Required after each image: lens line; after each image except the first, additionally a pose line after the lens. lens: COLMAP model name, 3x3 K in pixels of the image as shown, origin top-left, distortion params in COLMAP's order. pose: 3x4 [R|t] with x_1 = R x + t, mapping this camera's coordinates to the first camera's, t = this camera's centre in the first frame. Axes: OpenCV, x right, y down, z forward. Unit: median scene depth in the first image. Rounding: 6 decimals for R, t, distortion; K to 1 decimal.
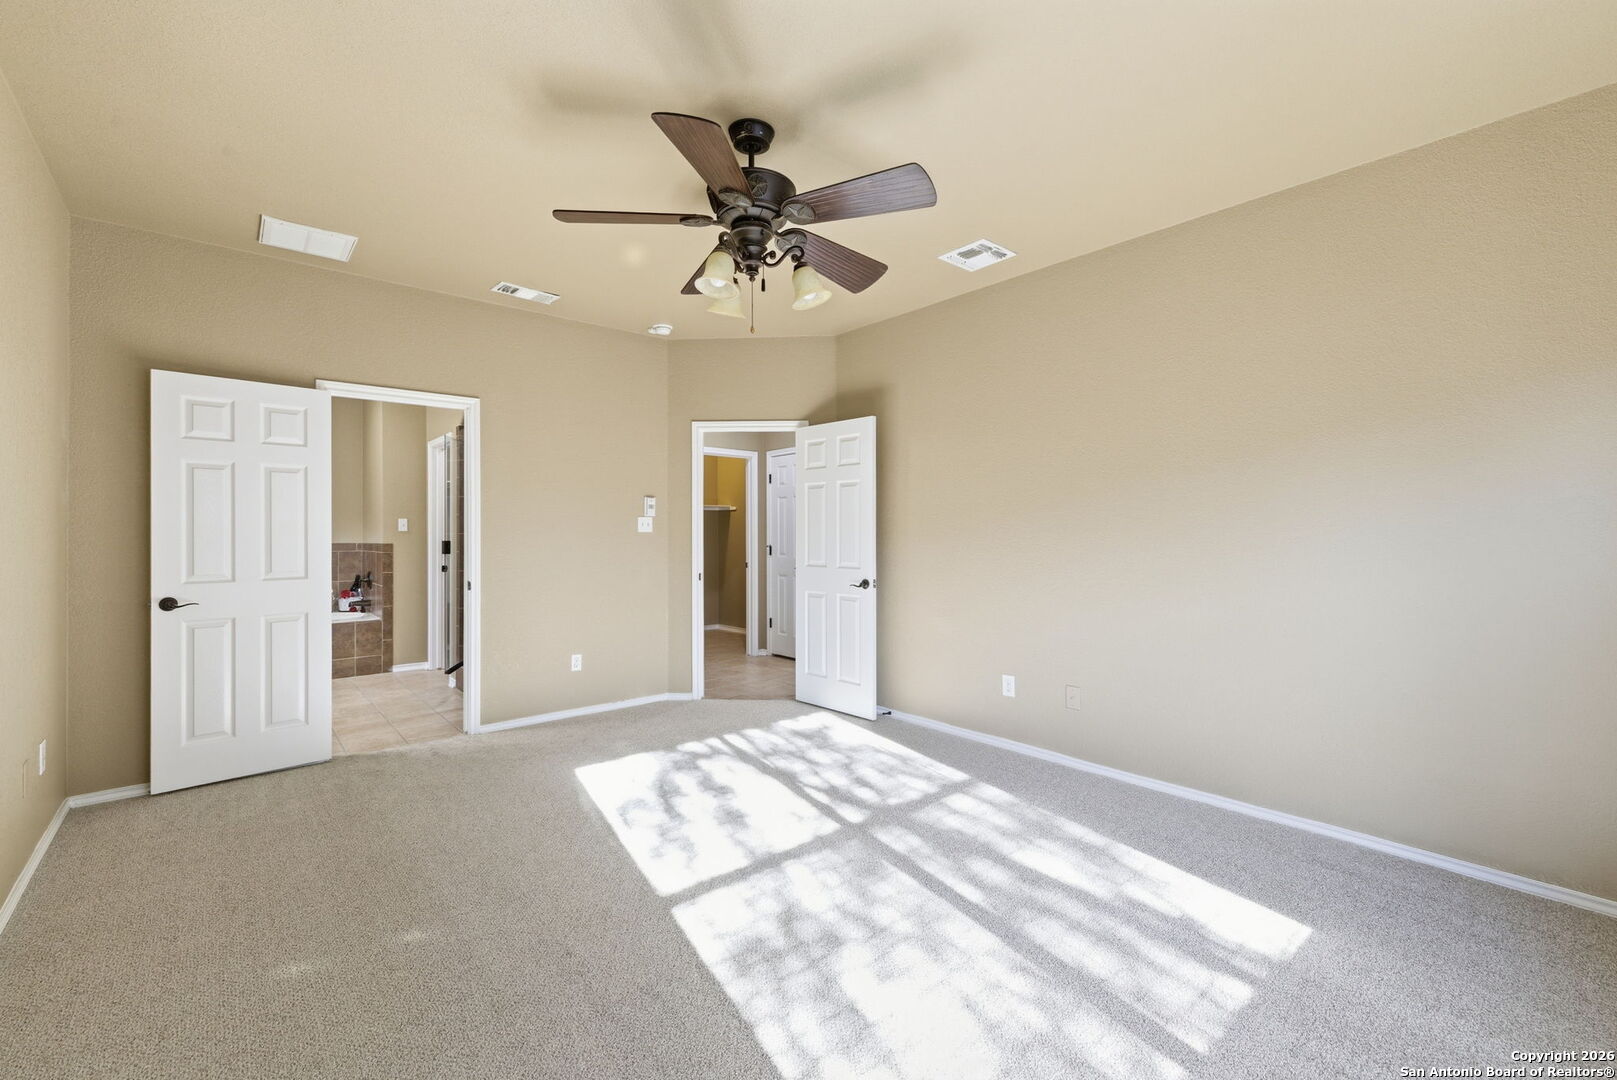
lens RADIAL K [[673.8, 0, 817.8], [0, 673.8, 540.6], [0, 0, 1]] dist [-0.000677, -0.000113]
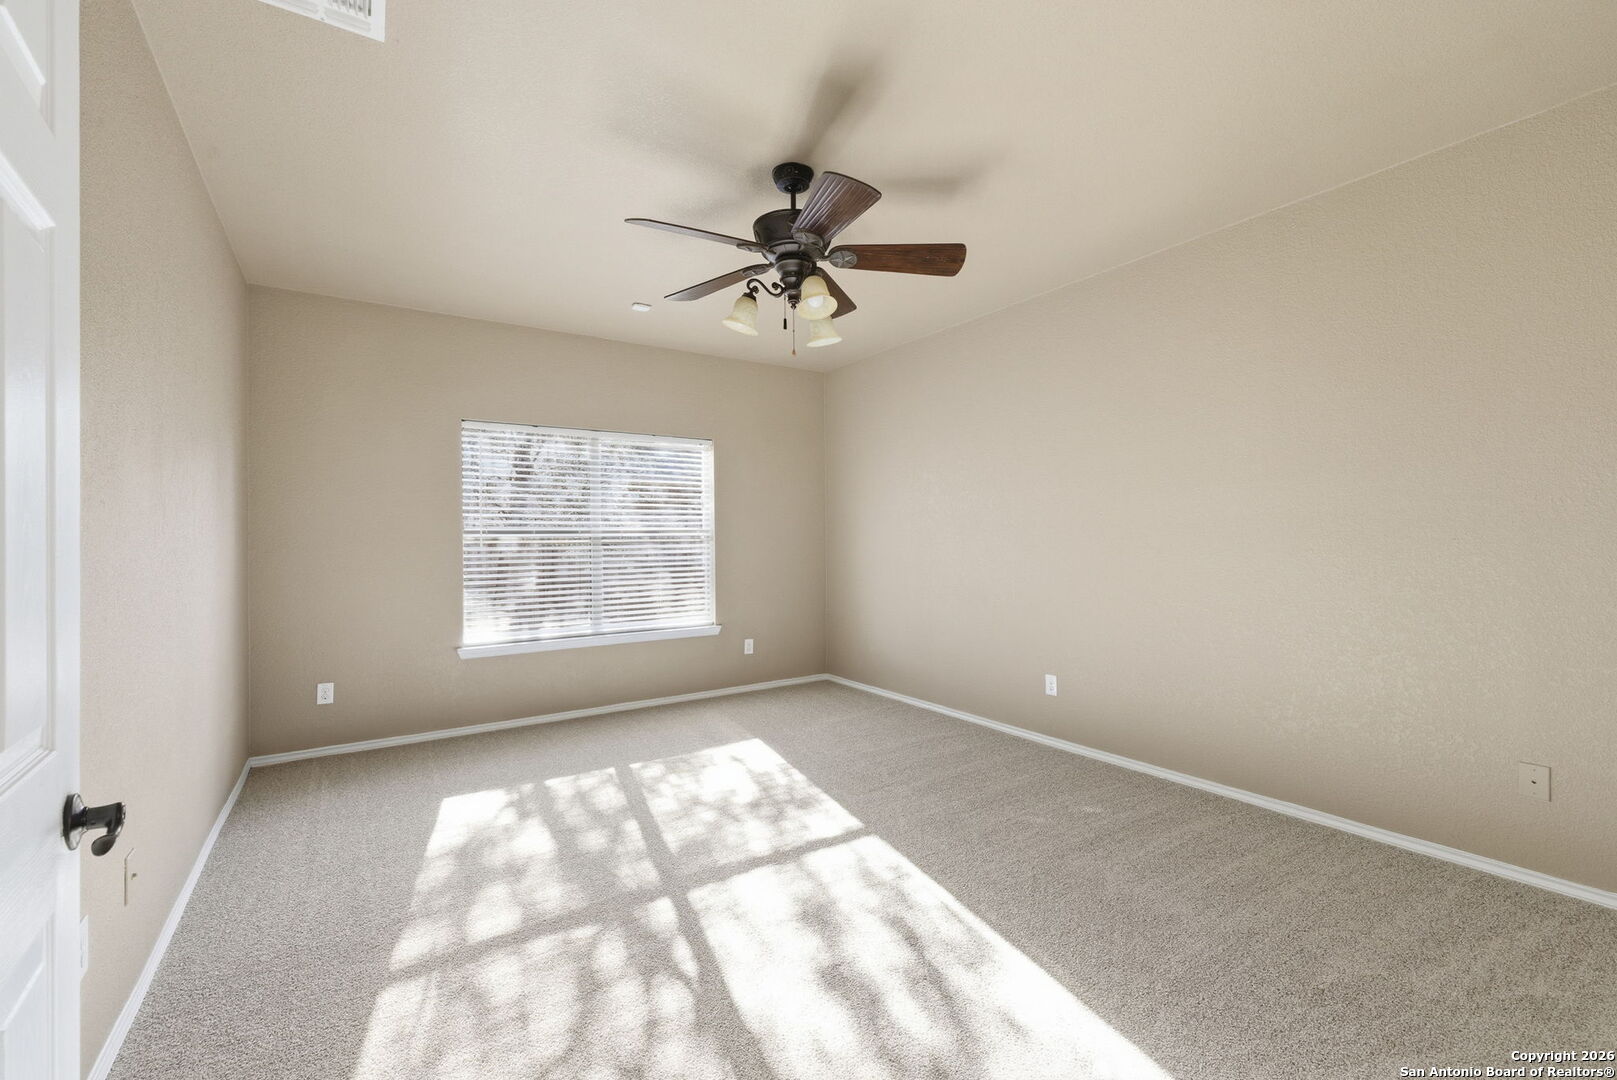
lens RADIAL K [[687.6, 0, 812.4], [0, 687.6, 531.8], [0, 0, 1]] dist [0.001404, -0.000608]
pose [[-0.991642, 0.012896, 0.128372, -0.267454], [0.012158, 0.999905, -0.006535, -0.014195], [-0.128444, -0.004920, -0.991705, 2.108067]]
